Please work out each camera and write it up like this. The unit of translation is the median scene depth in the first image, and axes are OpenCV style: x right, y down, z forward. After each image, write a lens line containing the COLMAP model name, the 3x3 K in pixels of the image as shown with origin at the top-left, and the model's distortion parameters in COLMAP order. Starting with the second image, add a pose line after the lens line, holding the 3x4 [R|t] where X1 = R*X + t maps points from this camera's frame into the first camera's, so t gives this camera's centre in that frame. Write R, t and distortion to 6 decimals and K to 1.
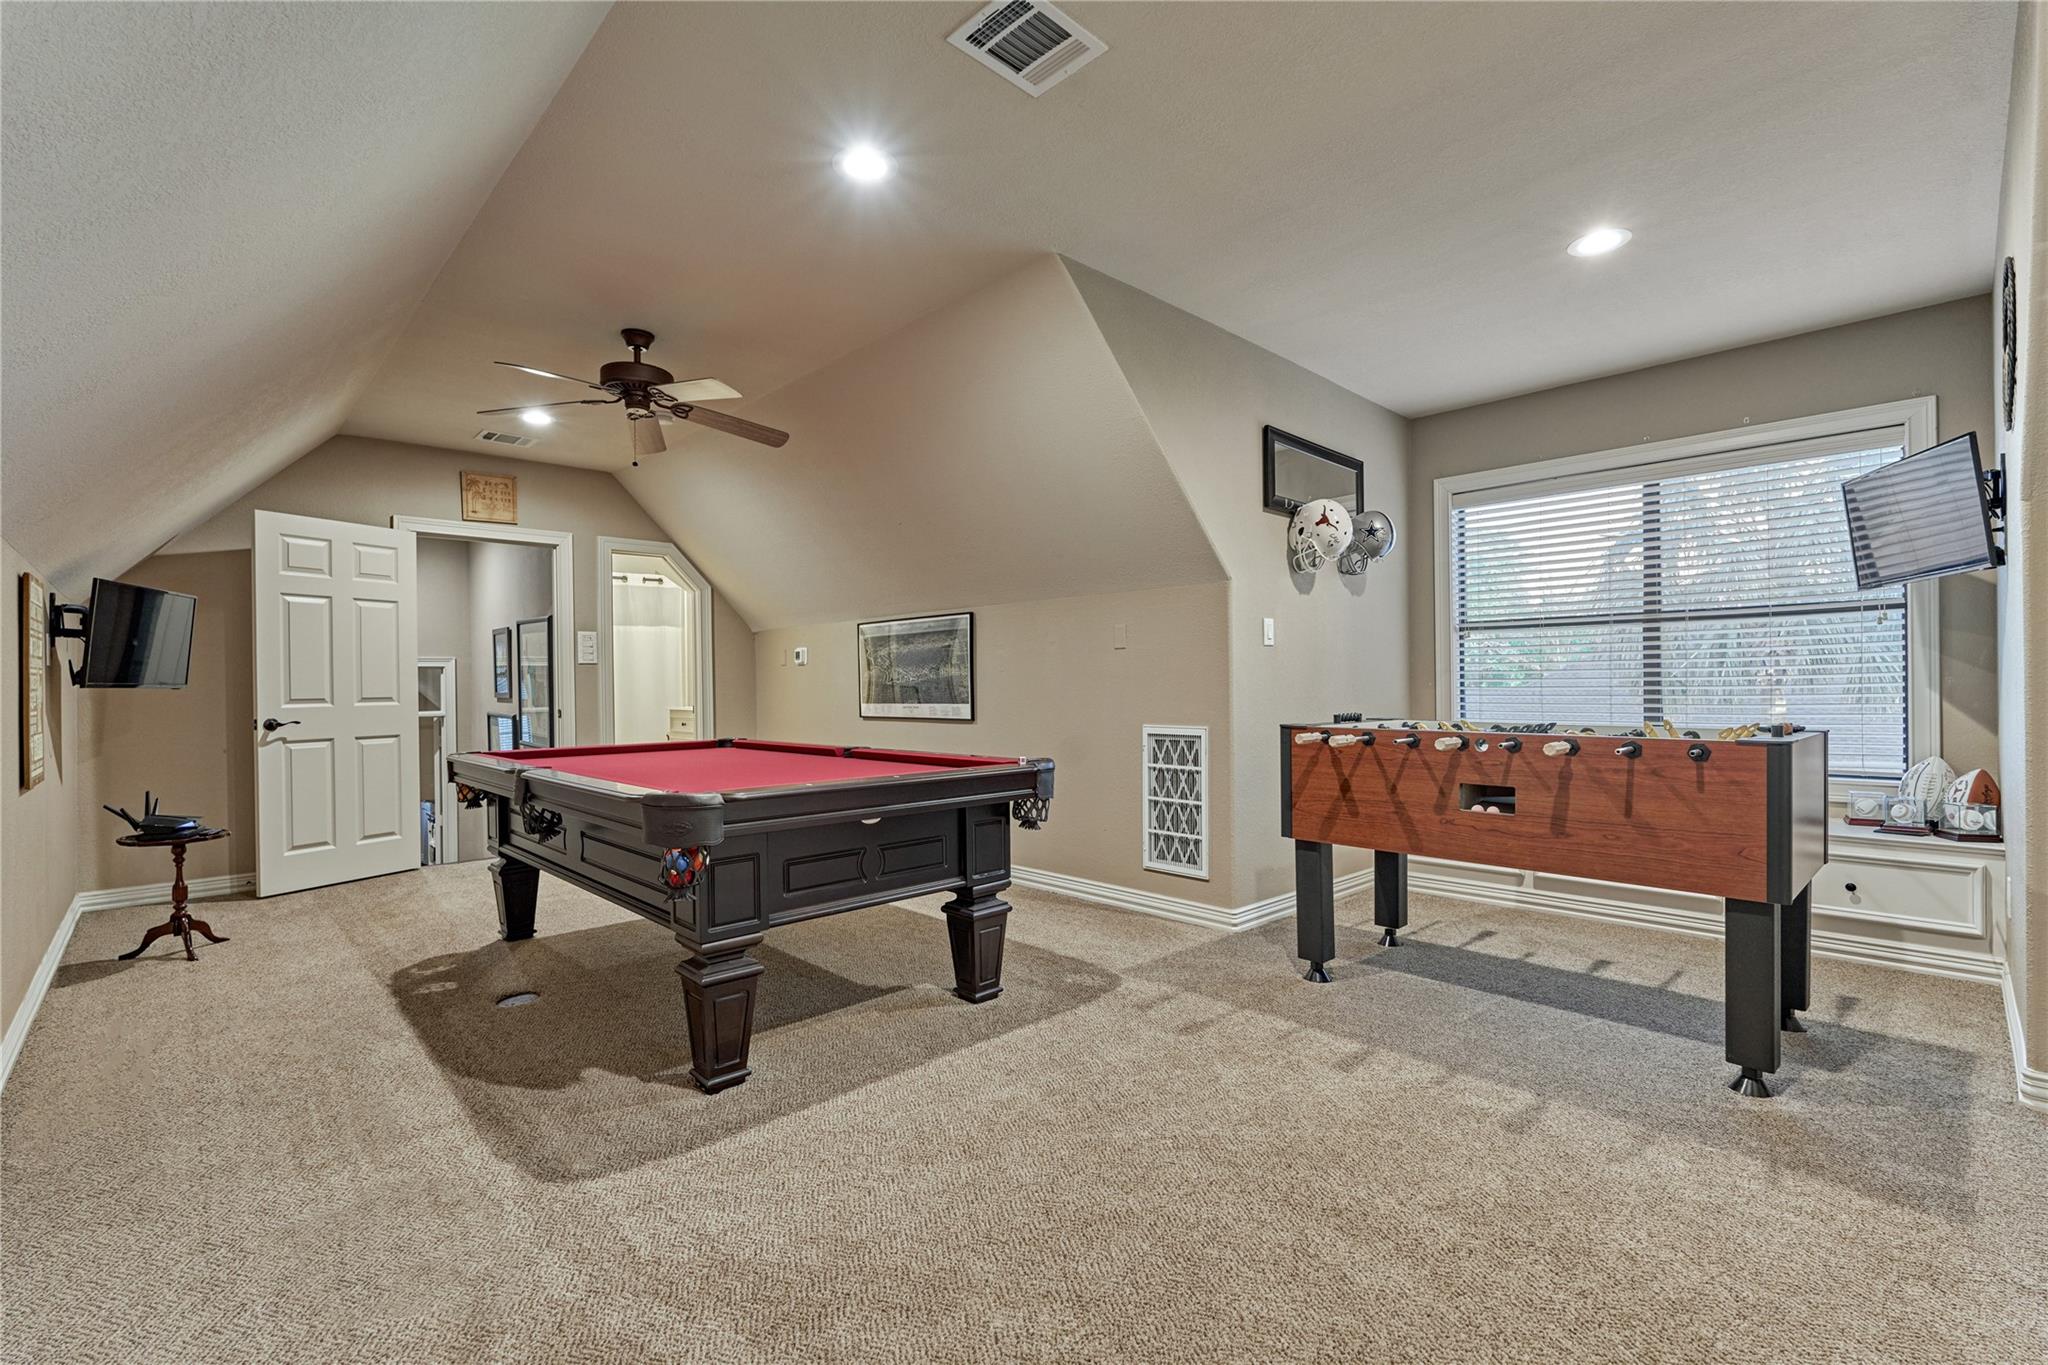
lens RADIAL K [[902.6, 0, 1022.4], [0, 902.6, 687.5], [0, 0, 1]] dist [-0.002554, -0.000163]
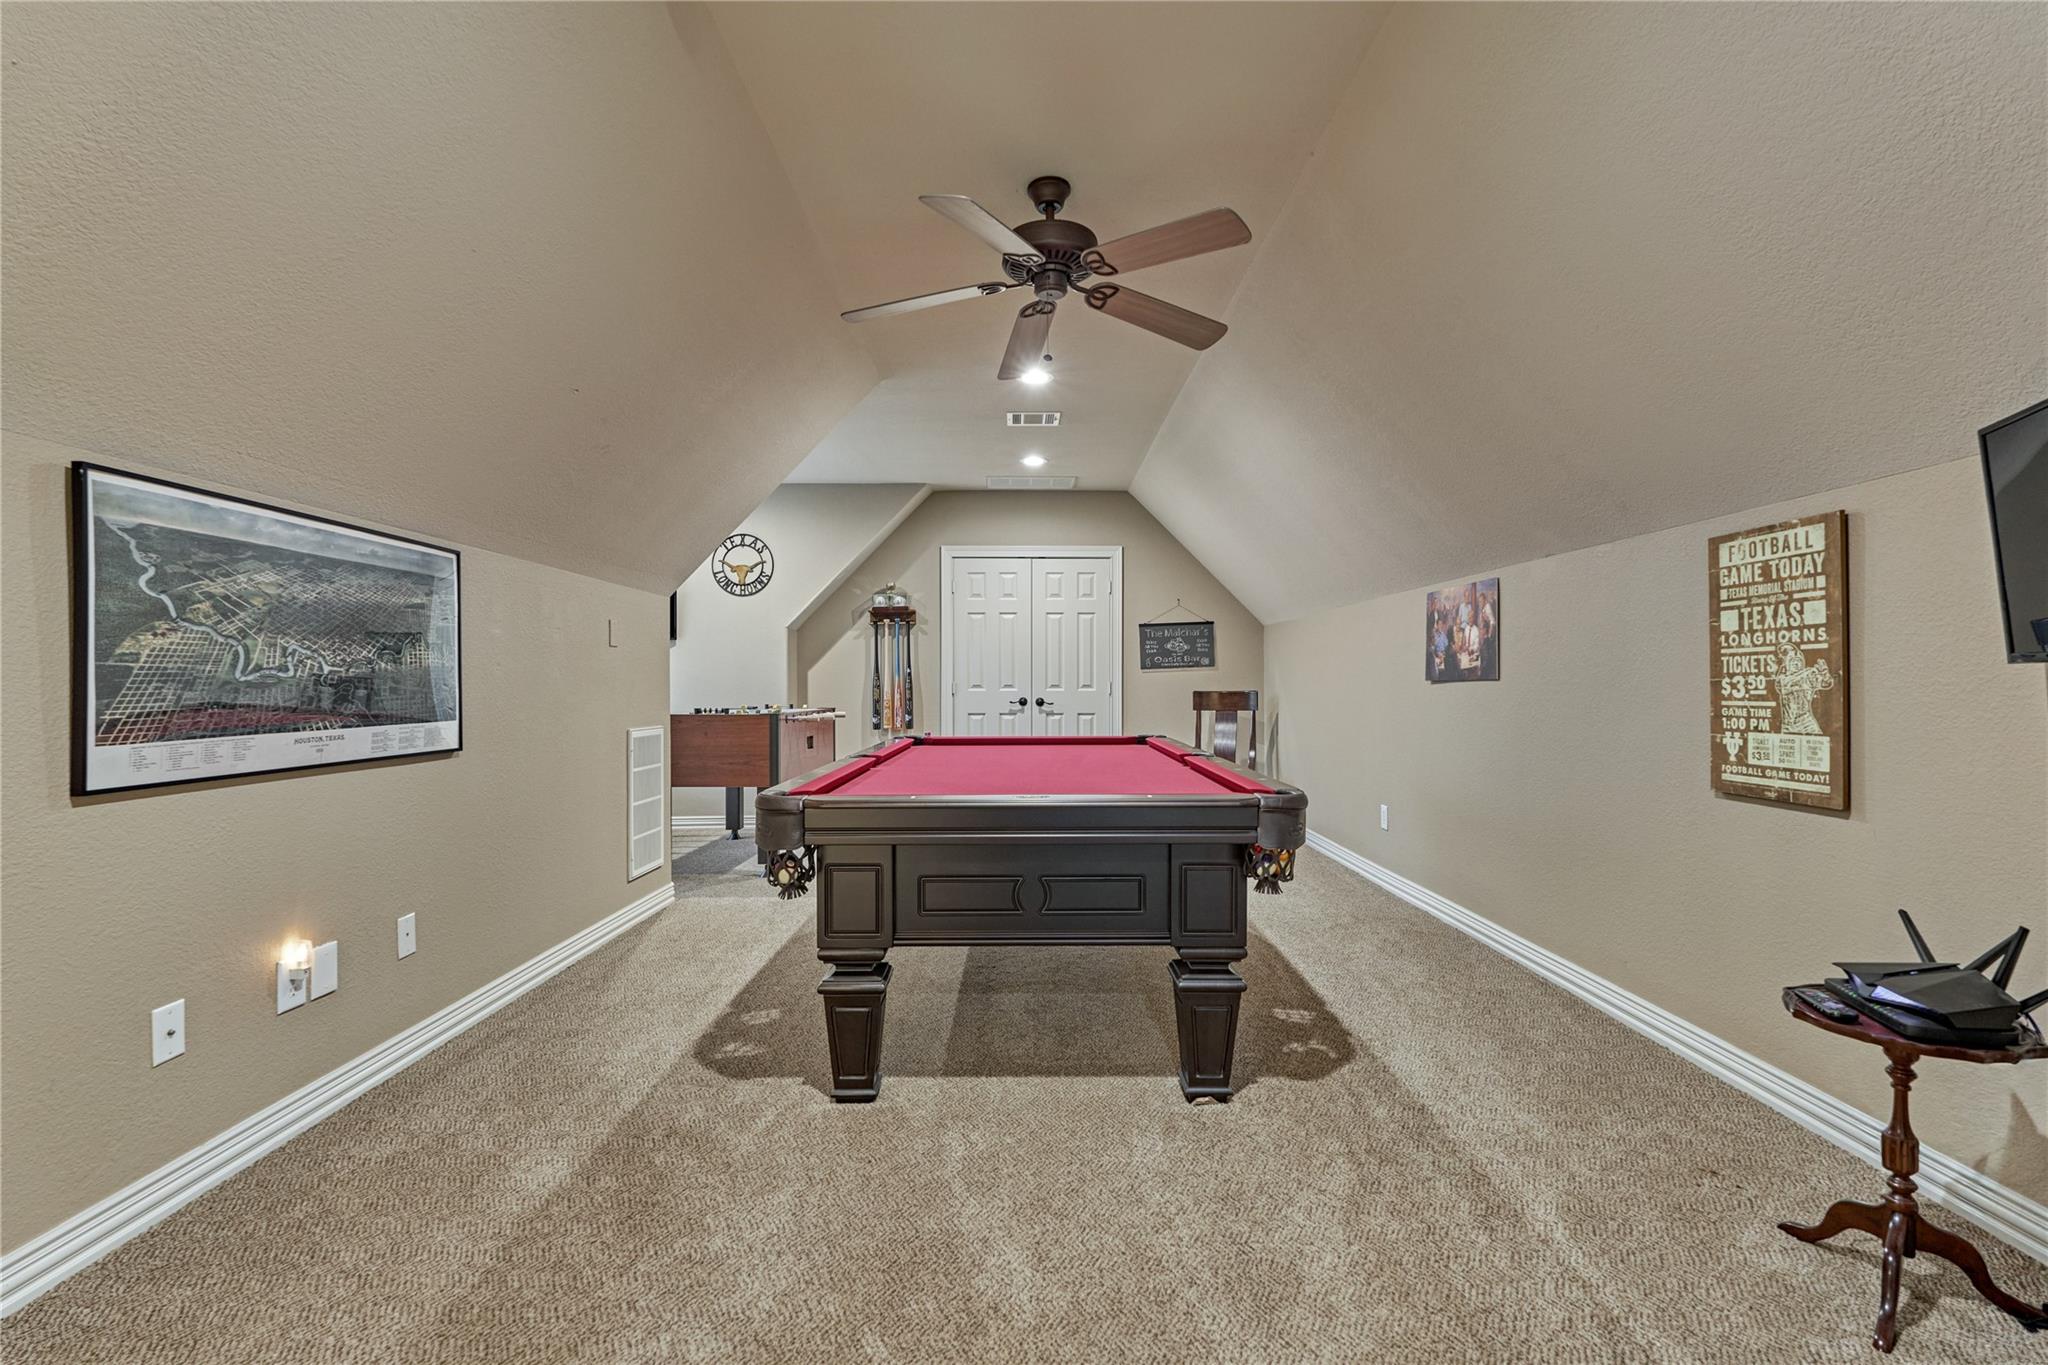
lens RADIAL K [[902.6, 0, 1022.4], [0, 902.6, 687.5], [0, 0, 1]] dist [-0.002554, -0.000163]
pose [[-0.724636, 0.002539, 0.689127, -0.657728], [0.001225, 0.999996, -0.002396, -0.000045], [-0.689130, -0.000892, -0.724637, 1.128508]]
